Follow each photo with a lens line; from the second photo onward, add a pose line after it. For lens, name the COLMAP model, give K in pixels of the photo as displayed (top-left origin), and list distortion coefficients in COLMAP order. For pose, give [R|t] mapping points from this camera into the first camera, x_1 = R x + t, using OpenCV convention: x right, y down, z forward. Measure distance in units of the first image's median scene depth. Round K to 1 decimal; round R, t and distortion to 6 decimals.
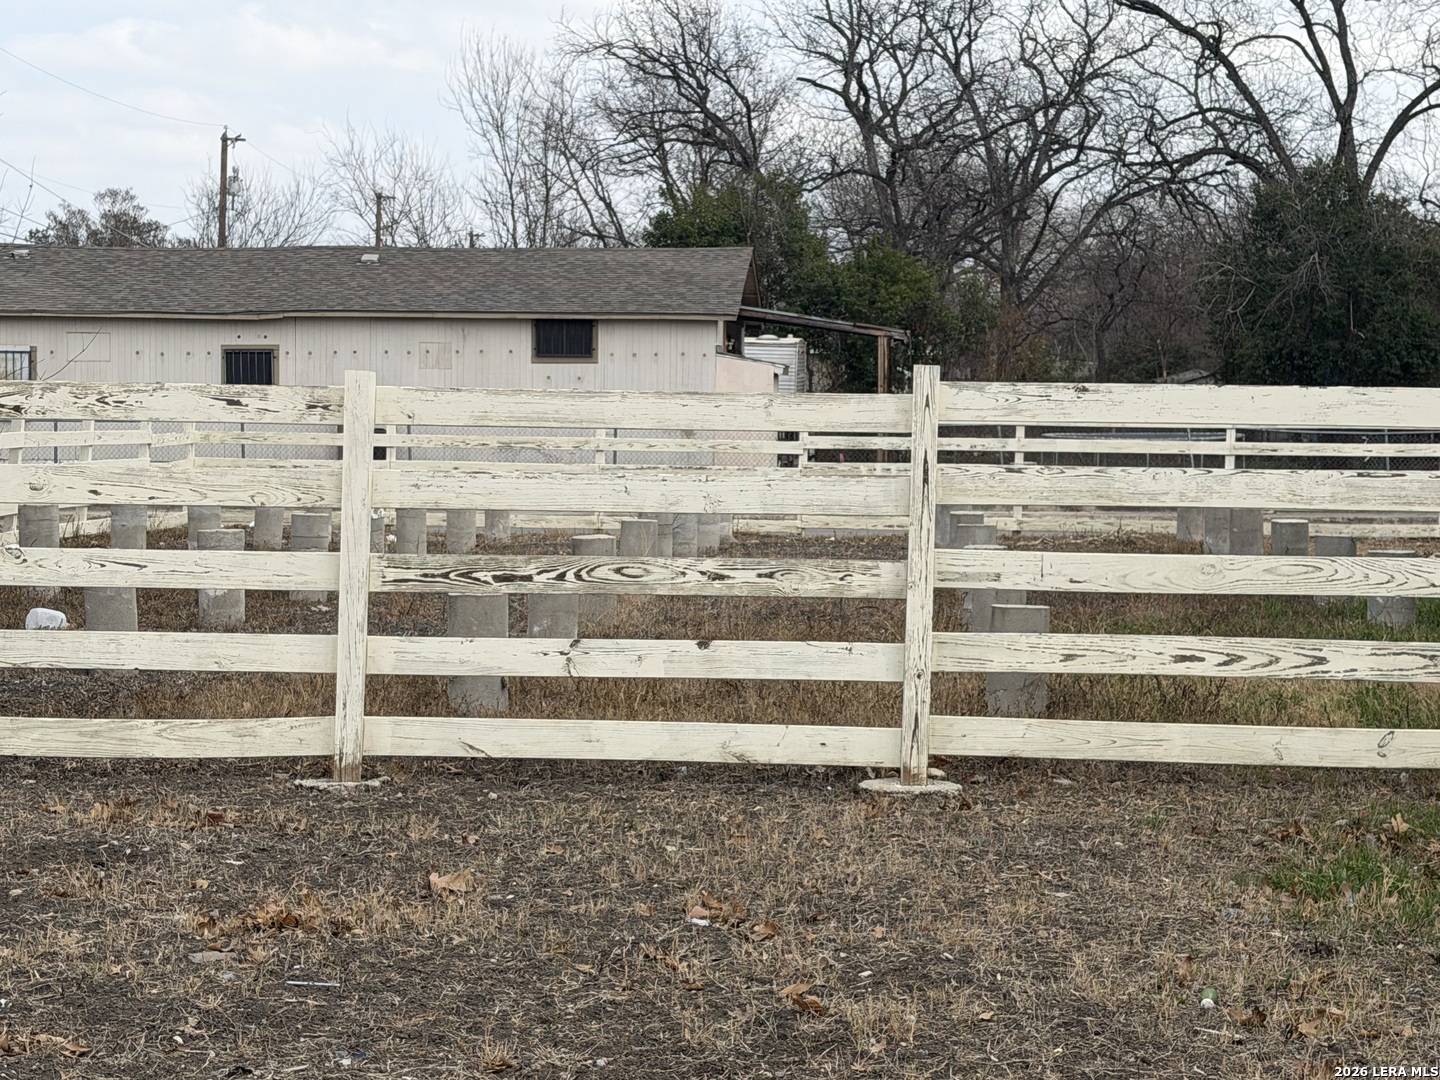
lens RADIAL K [[2811.3, 0, 721.5], [0, 2811.3, 539.7], [0, 0, 1]] dist [0.251342, 0.000000]
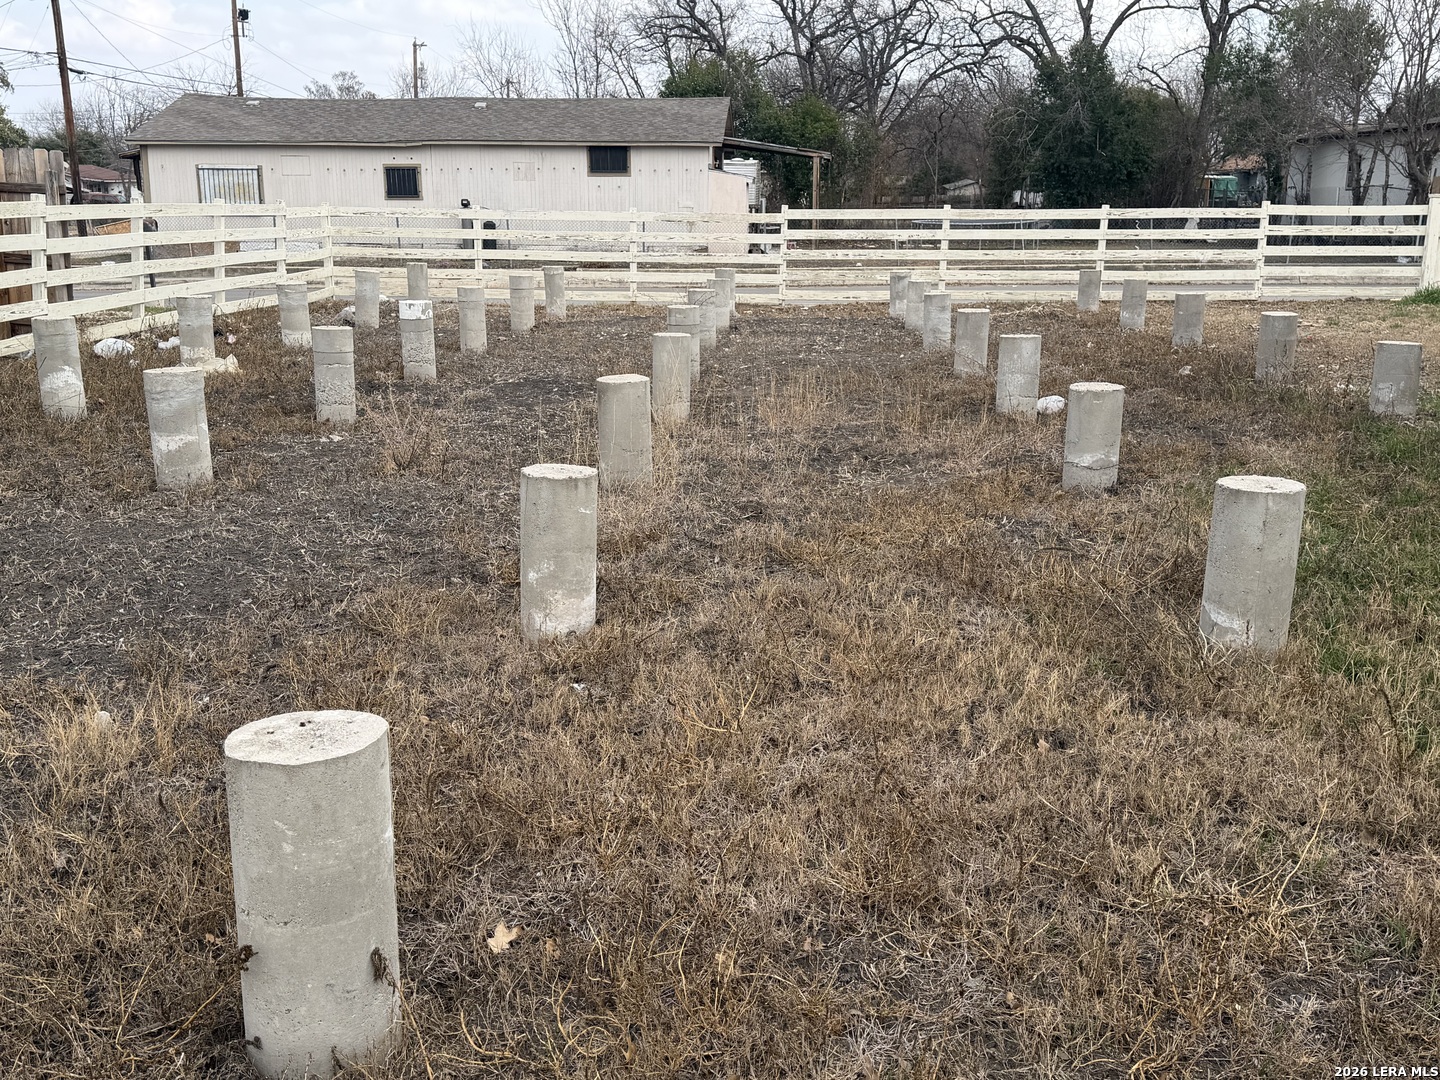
lens RADIAL K [[1423.5, 0, 716.7], [0, 1423.5, 542.0], [0, 0, 1]] dist [0.103284, 0.000000]
pose [[0.999889, -0.009727, 0.011312, -0.006300], [0.007473, 0.982797, 0.184538, -0.008385], [-0.012912, -0.184433, 0.982760, 0.152761]]
